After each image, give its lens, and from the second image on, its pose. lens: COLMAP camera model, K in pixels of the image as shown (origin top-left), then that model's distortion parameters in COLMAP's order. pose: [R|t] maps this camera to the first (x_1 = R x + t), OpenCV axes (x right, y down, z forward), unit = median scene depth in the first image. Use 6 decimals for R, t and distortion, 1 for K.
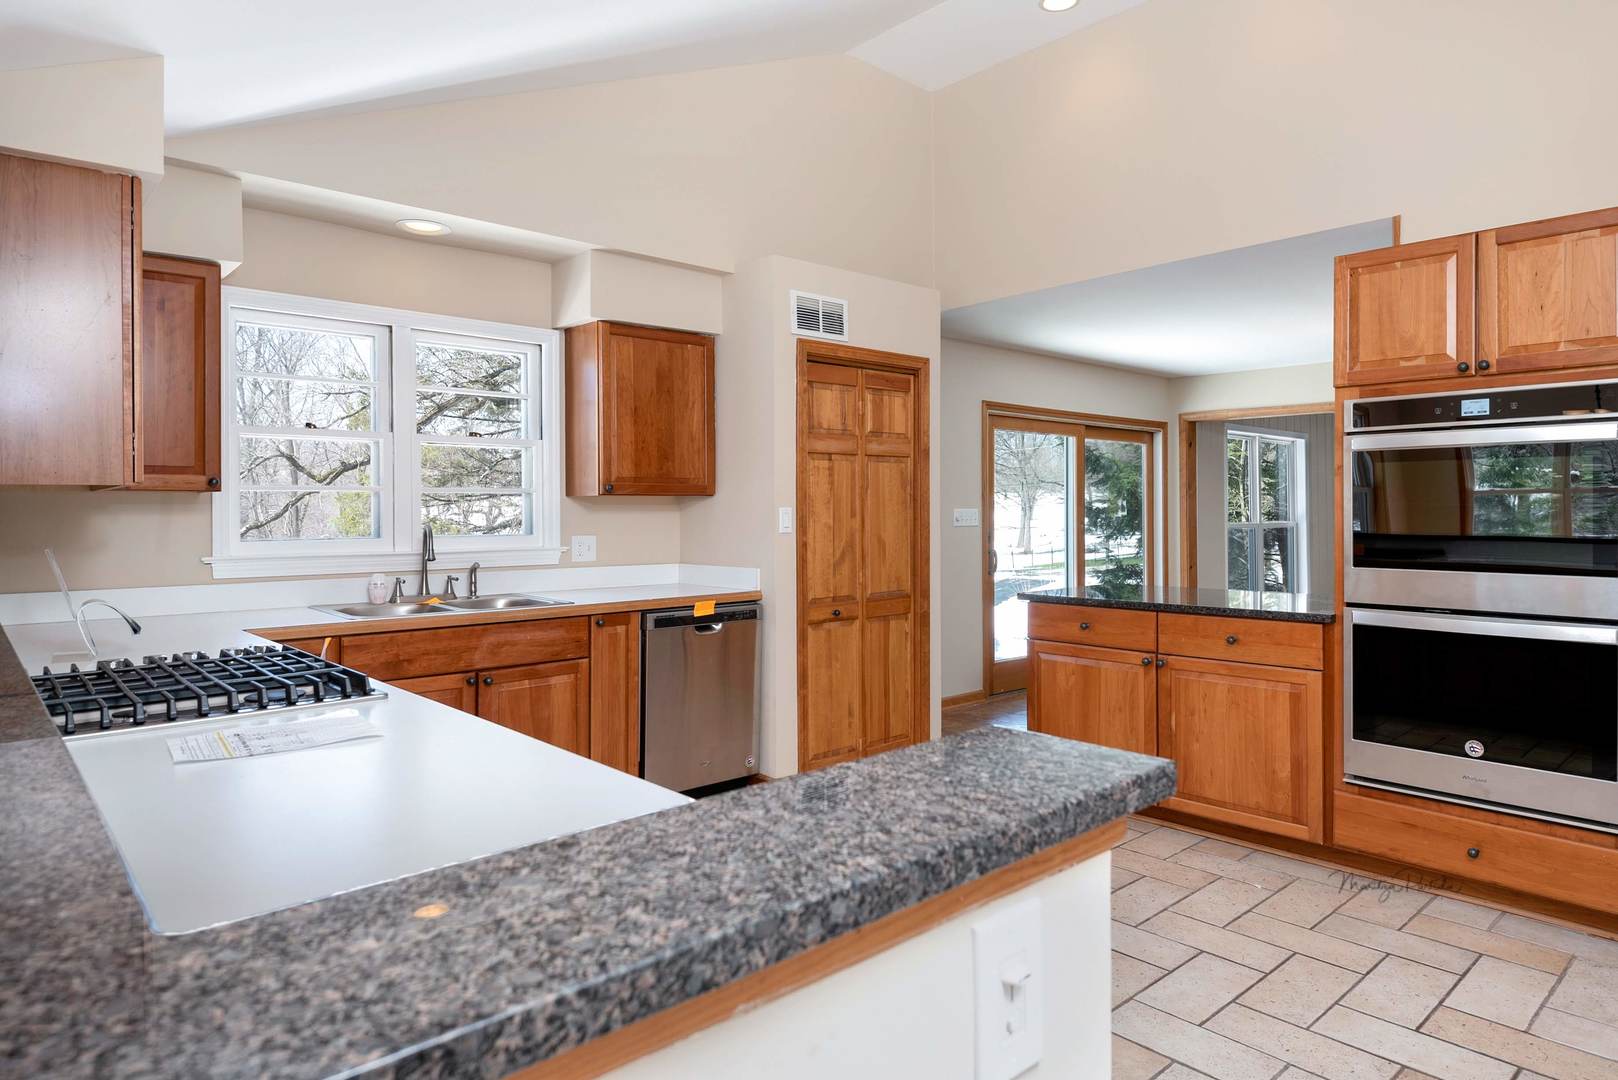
lens RADIAL K [[960.2, 0, 835.4], [0, 960.2, 514.5], [0, 0, 1]] dist [0.006853, 0.000190]
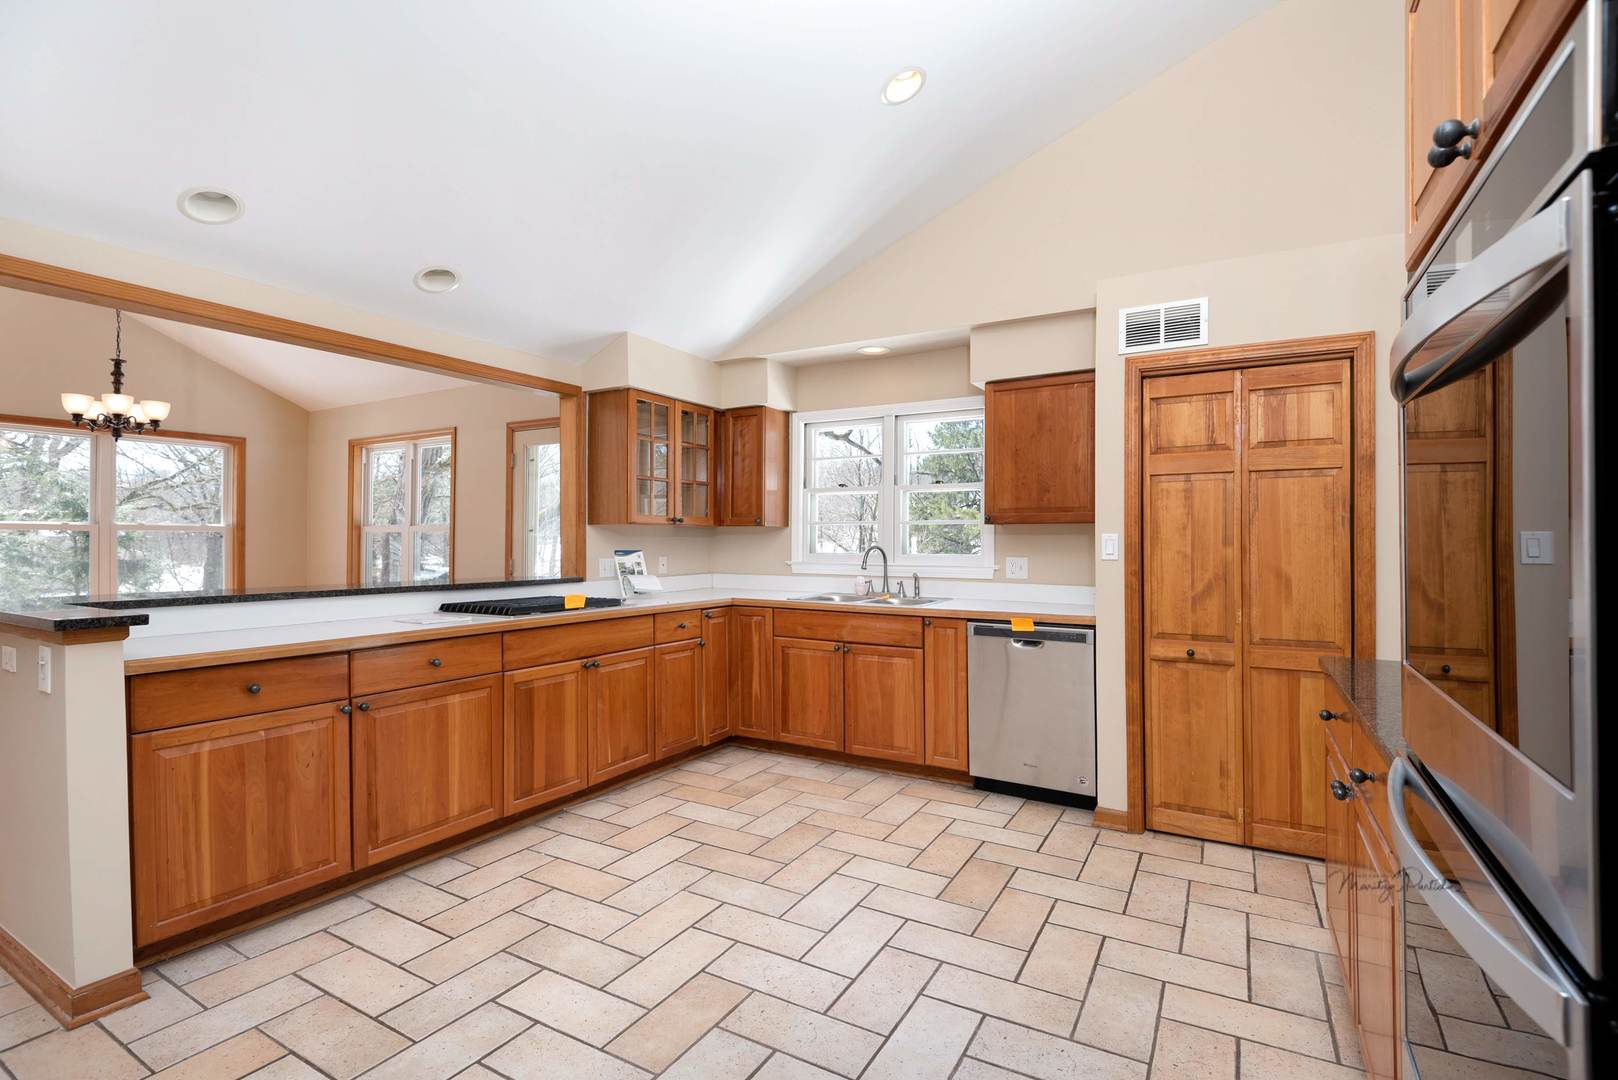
lens RADIAL K [[759.3, 0, 807.7], [0, 759.3, 540.8], [0, 0, 1]] dist [-0.008134, -0.000520]
pose [[0.288780, 0.006437, -0.957374, 0.581276], [-0.008648, 0.999954, 0.004115, -0.000908], [0.957356, 0.007091, 0.288822, 0.466644]]
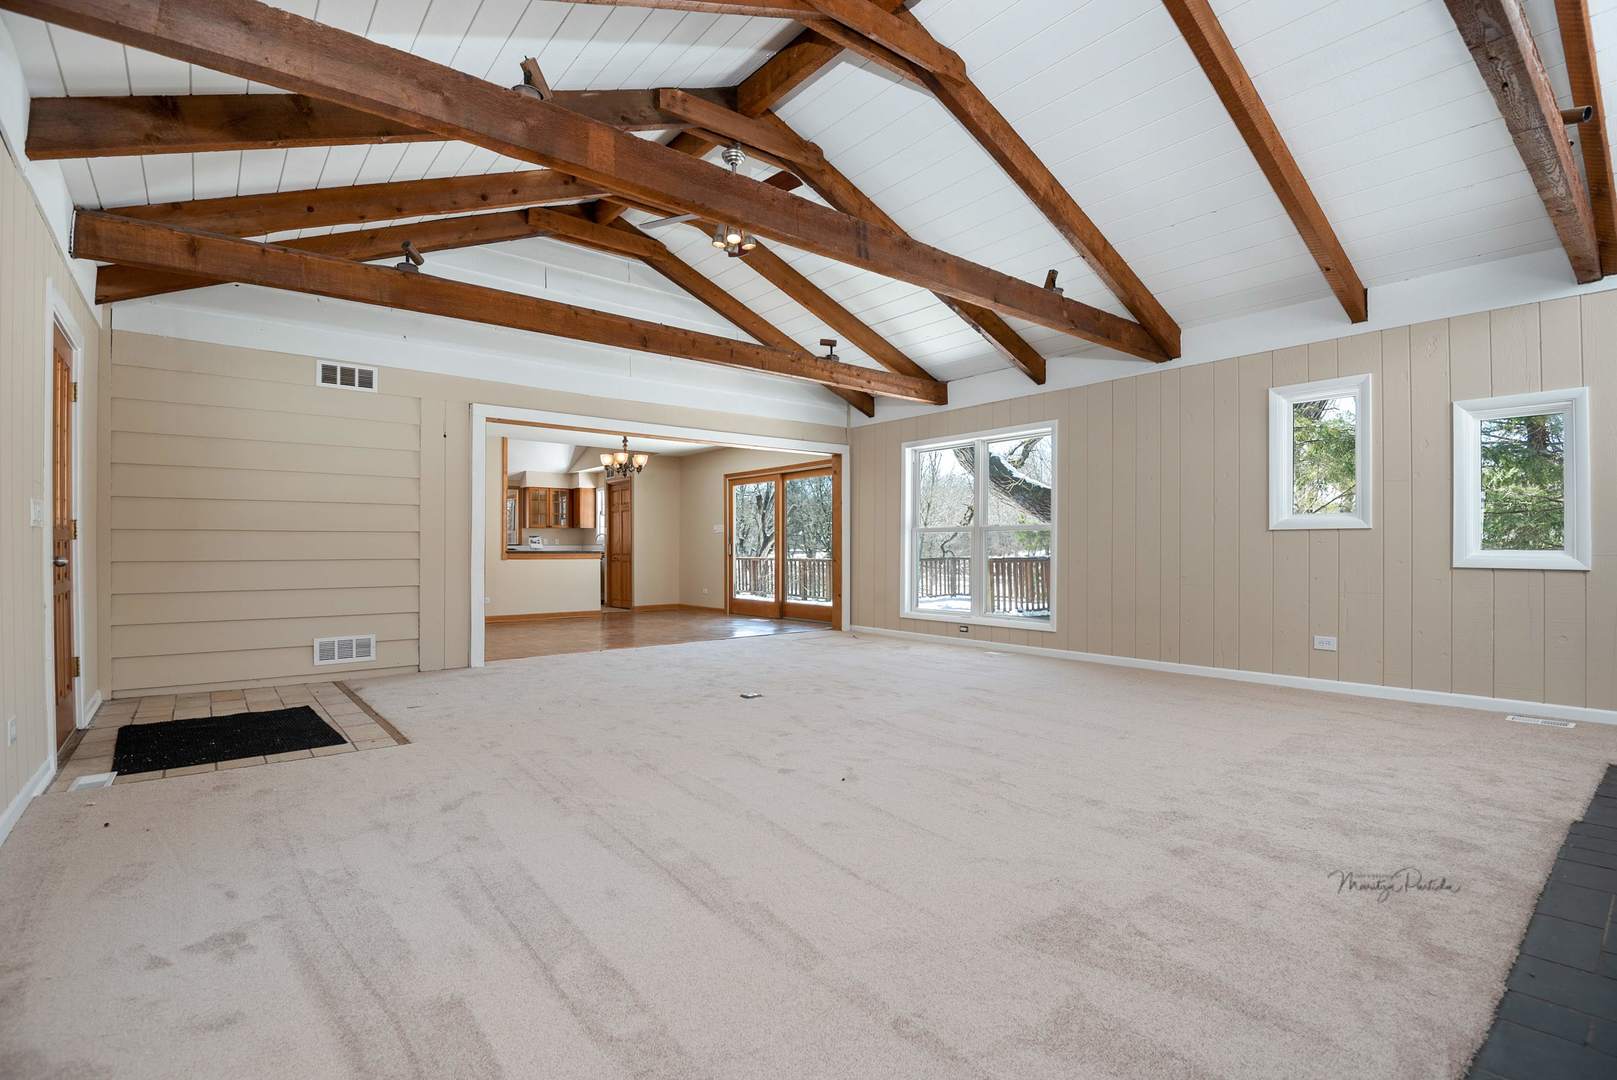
lens RADIAL K [[758.8, 0, 819.4], [0, 758.8, 540.6], [0, 0, 1]] dist [-0.008134, -0.000520]
pose [[-0.061808, -0.004748, -0.998077, 2.744537], [0.002243, 0.999986, -0.004896, 0.056764], [0.998086, -0.002541, -0.061797, 1.953220]]
